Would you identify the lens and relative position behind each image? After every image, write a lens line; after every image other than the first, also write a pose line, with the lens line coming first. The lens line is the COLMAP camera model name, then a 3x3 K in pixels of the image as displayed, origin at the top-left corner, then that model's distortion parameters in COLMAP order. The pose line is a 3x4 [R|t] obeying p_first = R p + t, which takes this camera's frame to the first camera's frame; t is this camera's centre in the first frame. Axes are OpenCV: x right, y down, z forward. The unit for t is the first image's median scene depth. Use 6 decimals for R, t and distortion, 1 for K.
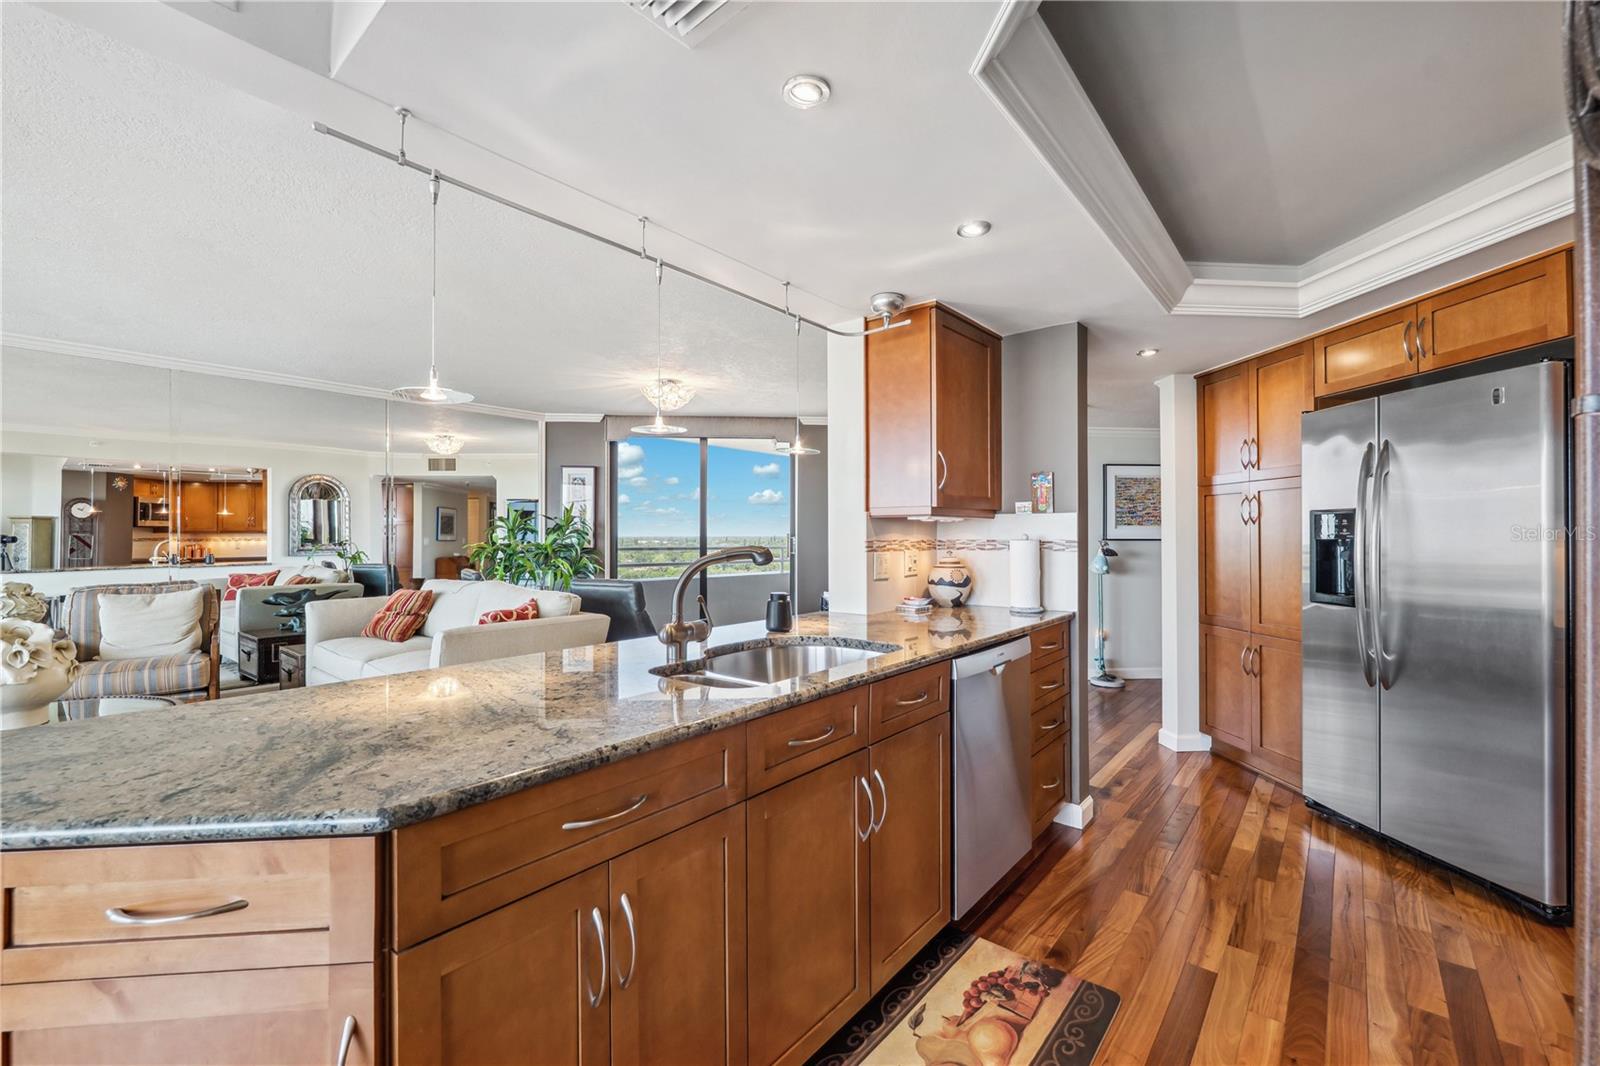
lens RADIAL K [[660.6, 0, 796.0], [0, 660.6, 529.1], [0, 0, 1]] dist [-0.017785, -0.001101]
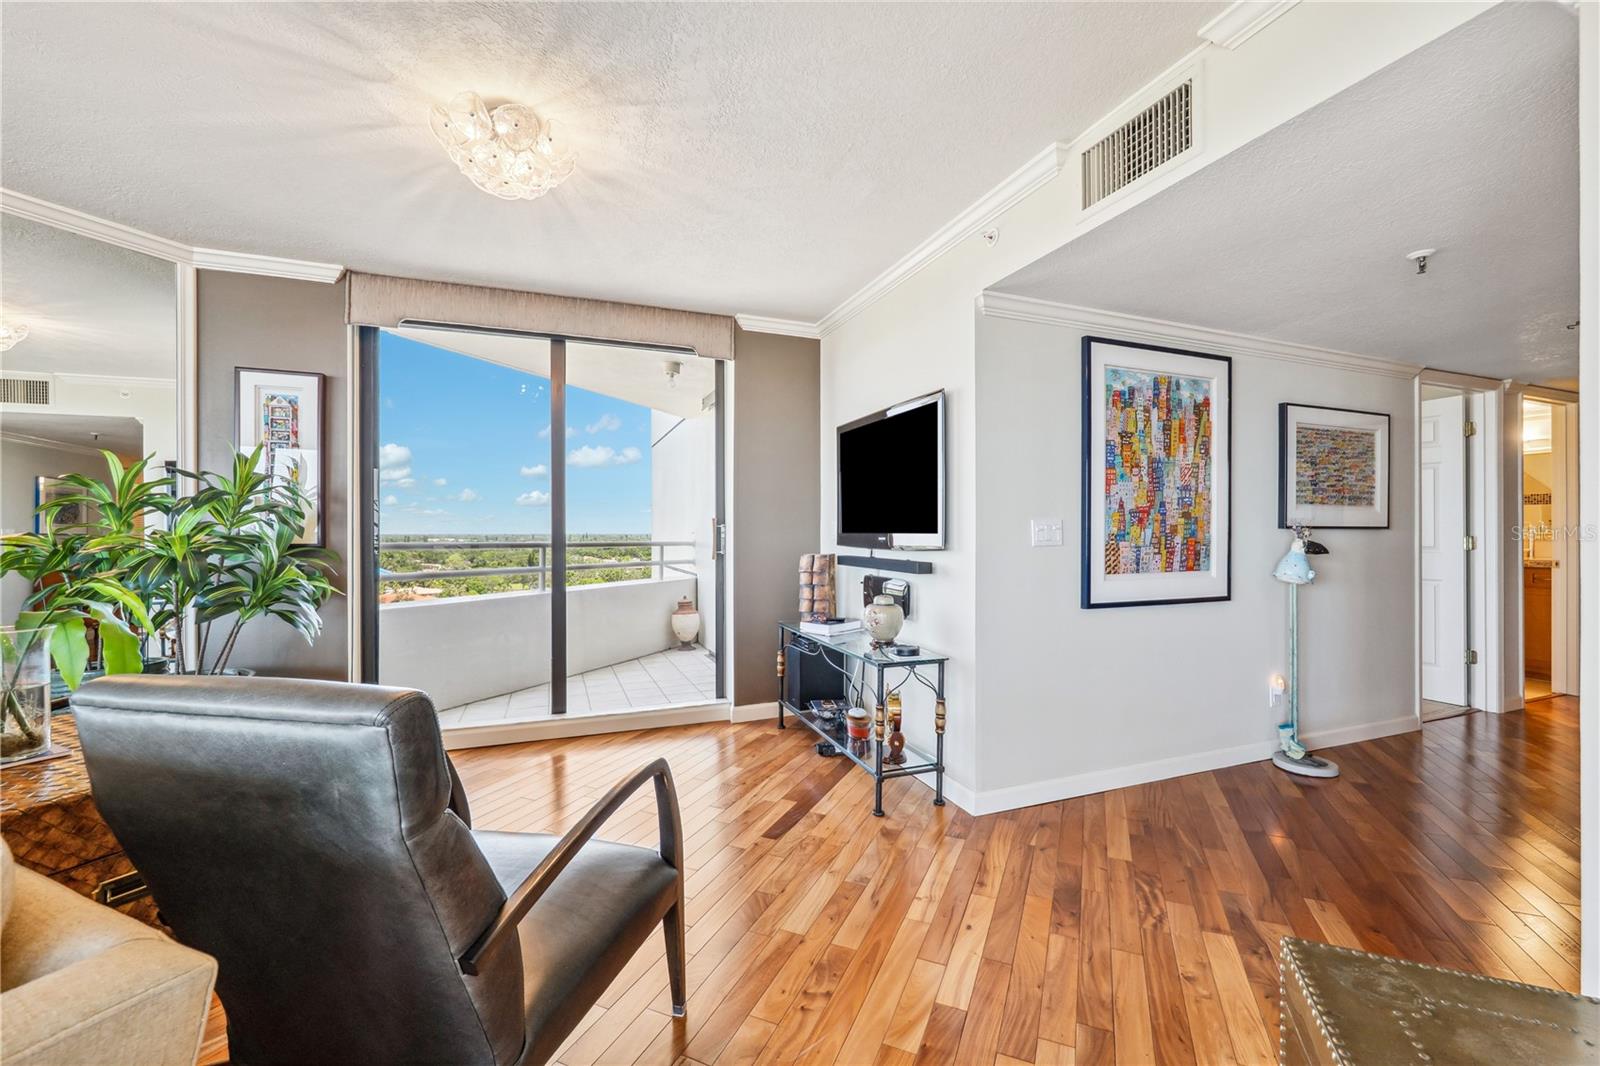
lens RADIAL K [[660.6, 0, 809.5], [0, 660.6, 531.9], [0, 0, 1]] dist [-0.017785, -0.001101]
pose [[0.957202, 0.001301, 0.289419, -0.100605], [-0.002899, 0.999983, 0.005094, 0.015046], [-0.289407, -0.005715, 0.957189, 0.431509]]
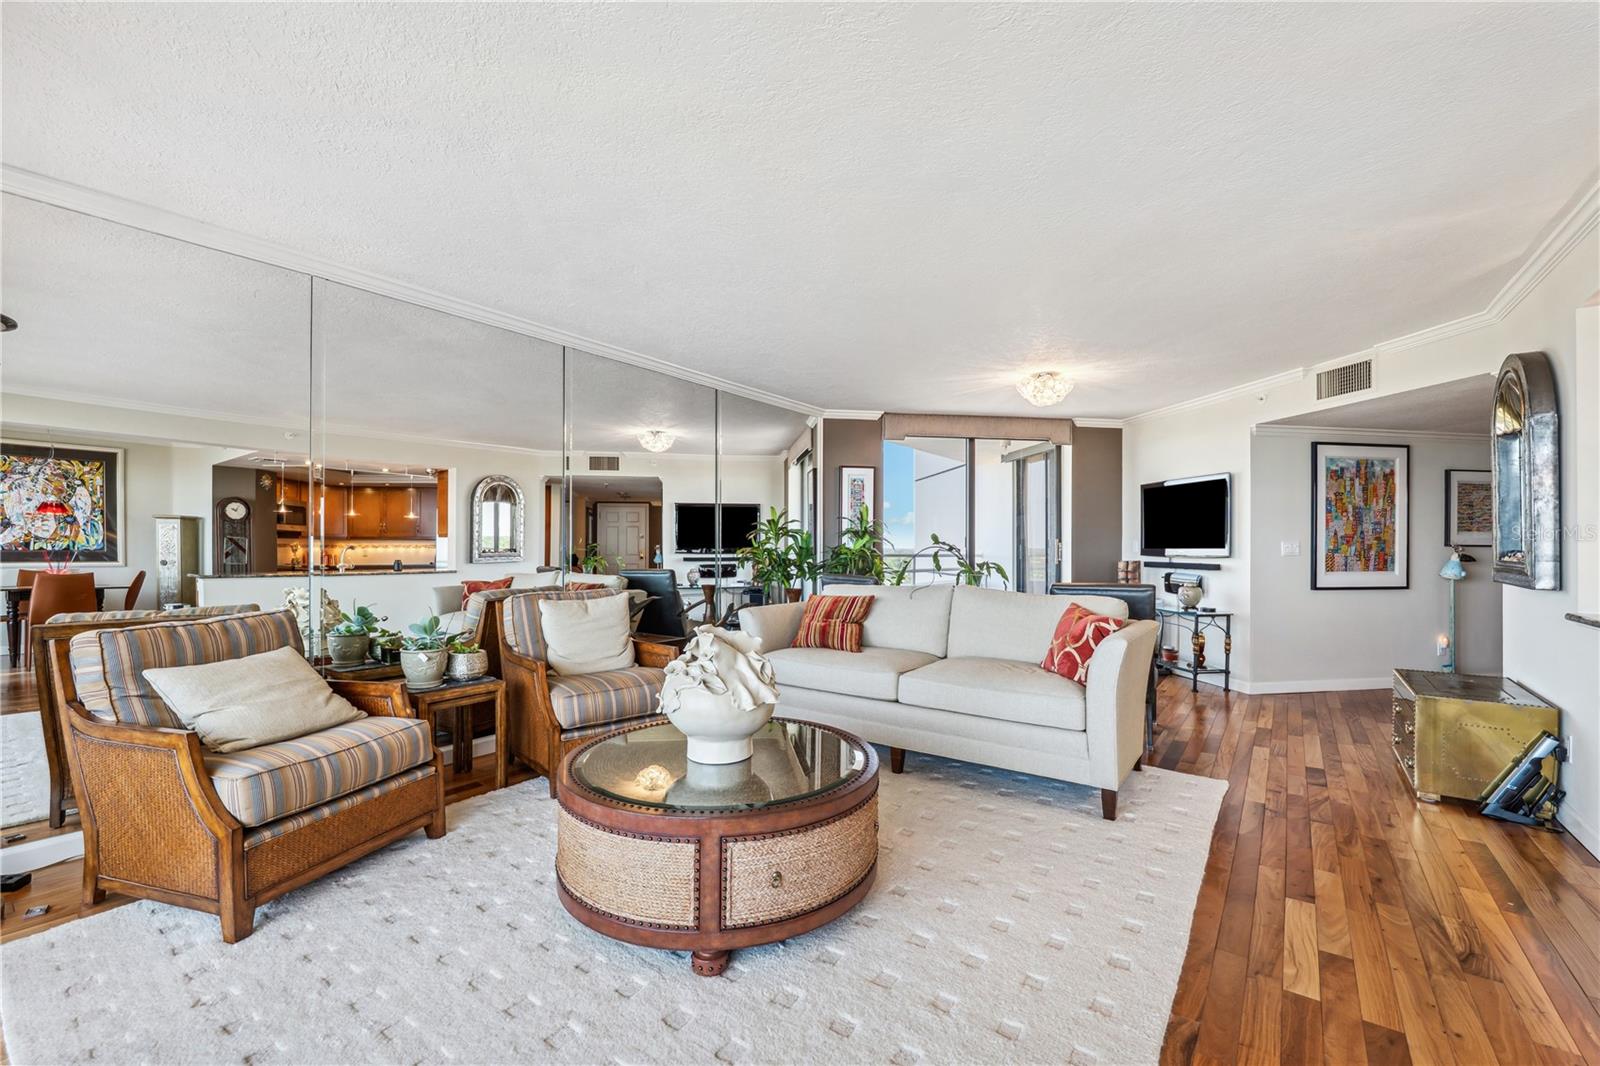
lens RADIAL K [[660.6, 0, 806.8], [0, 660.6, 545.3], [0, 0, 1]] dist [-0.017785, -0.001101]
pose [[0.997974, 0.004677, 0.063455, -0.444580], [-0.004839, 0.999985, 0.002395, 0.014484], [-0.063443, -0.002697, 0.997982, 0.064075]]
